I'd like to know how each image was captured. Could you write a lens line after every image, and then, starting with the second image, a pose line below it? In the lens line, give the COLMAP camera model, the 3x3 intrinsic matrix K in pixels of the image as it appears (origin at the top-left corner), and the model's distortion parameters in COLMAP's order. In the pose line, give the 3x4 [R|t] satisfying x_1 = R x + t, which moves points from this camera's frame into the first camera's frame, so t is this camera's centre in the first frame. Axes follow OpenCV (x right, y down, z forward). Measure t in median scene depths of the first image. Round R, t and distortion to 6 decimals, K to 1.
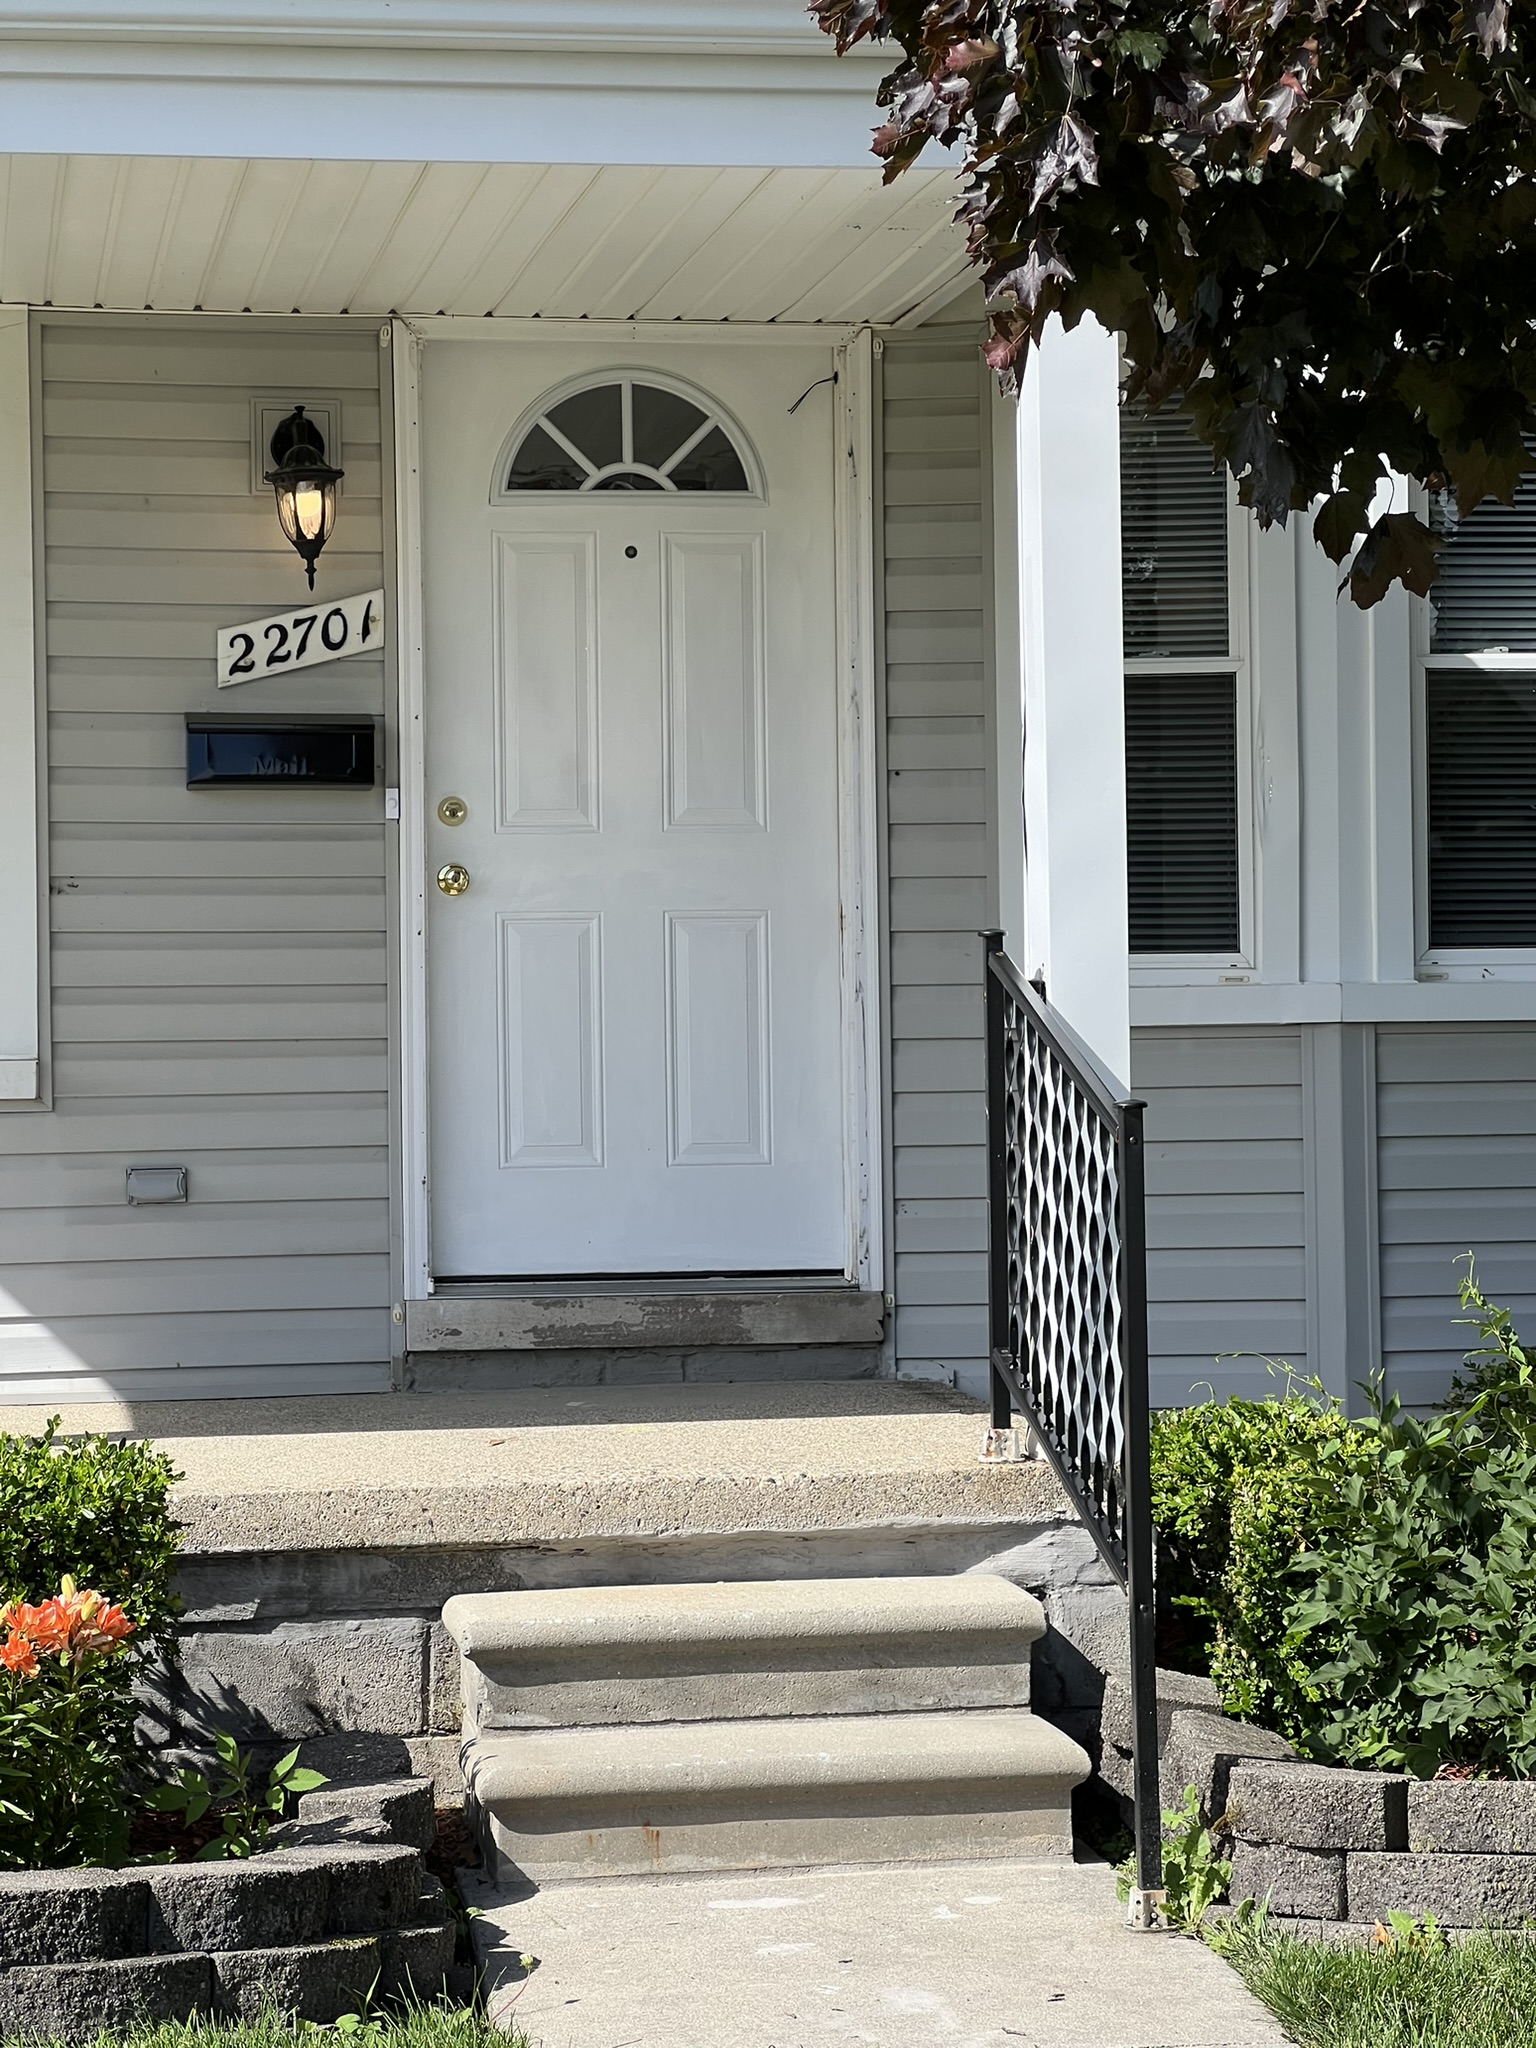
lens RADIAL K [[4590.0, 0, 769.7], [0, 4590.0, 1024.5], [0, 0, 1]] dist [-0.325838, 0.000000]
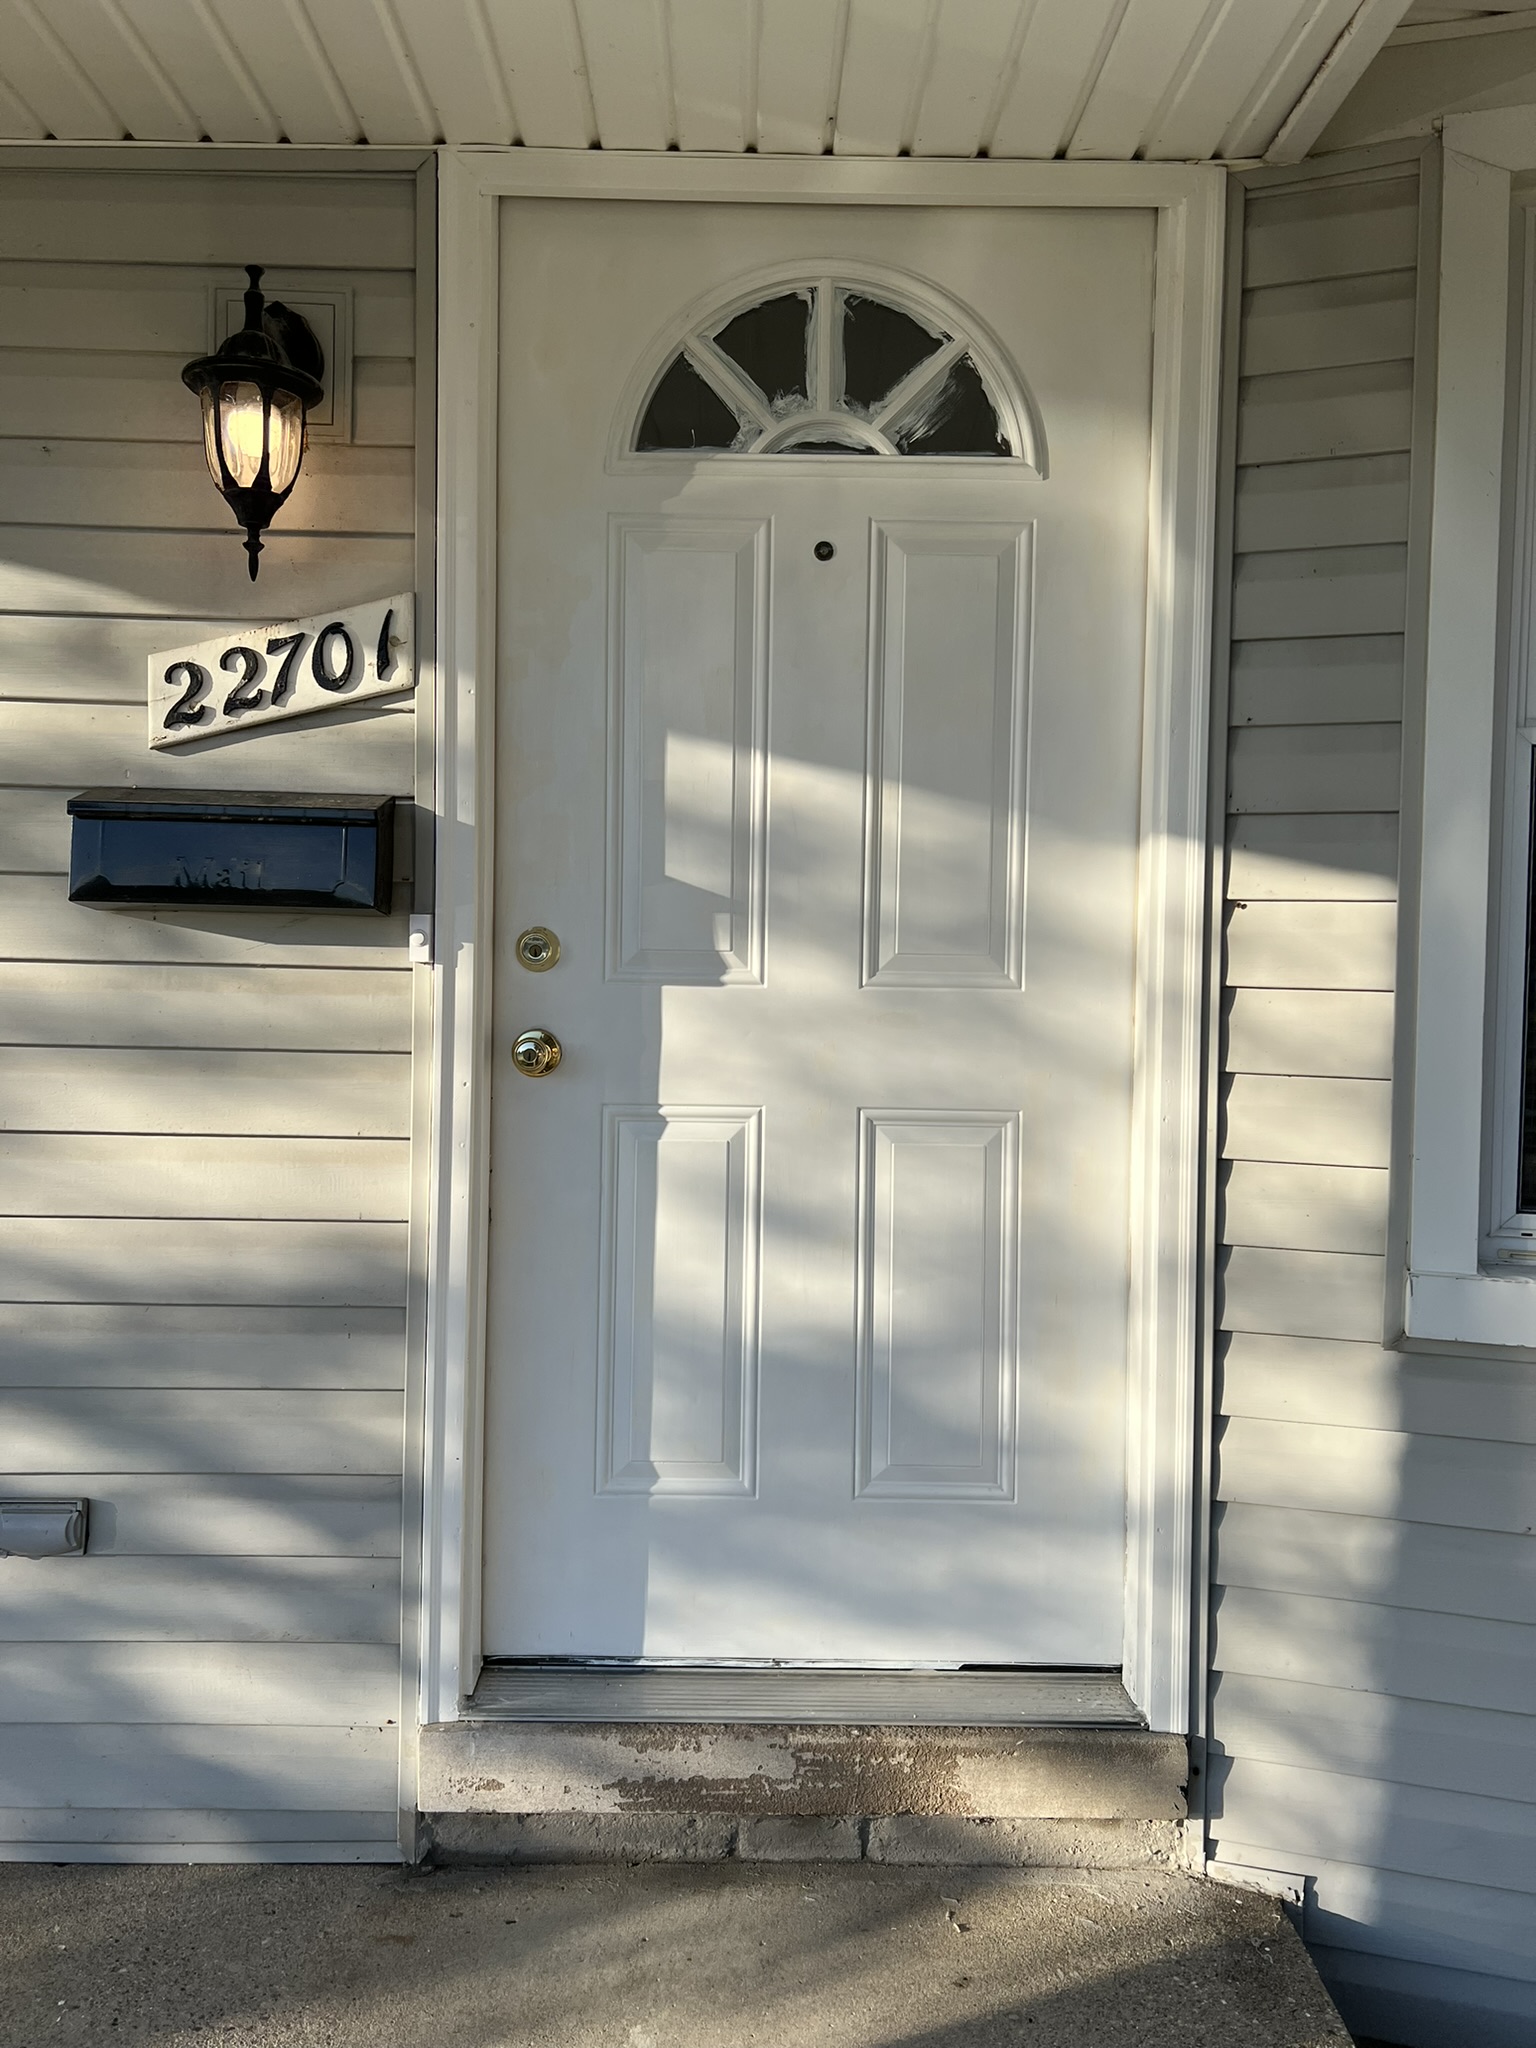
lens RADIAL K [[1526.9, 0, 773.4], [0, 1526.9, 1004.0], [0, 0, 1]] dist [0.047832, -0.054413]
pose [[0.986617, 0.032871, -0.159709, -0.000657], [-0.026689, 0.998815, 0.040695, -0.049123], [0.160858, -0.035888, 0.986325, 0.799070]]
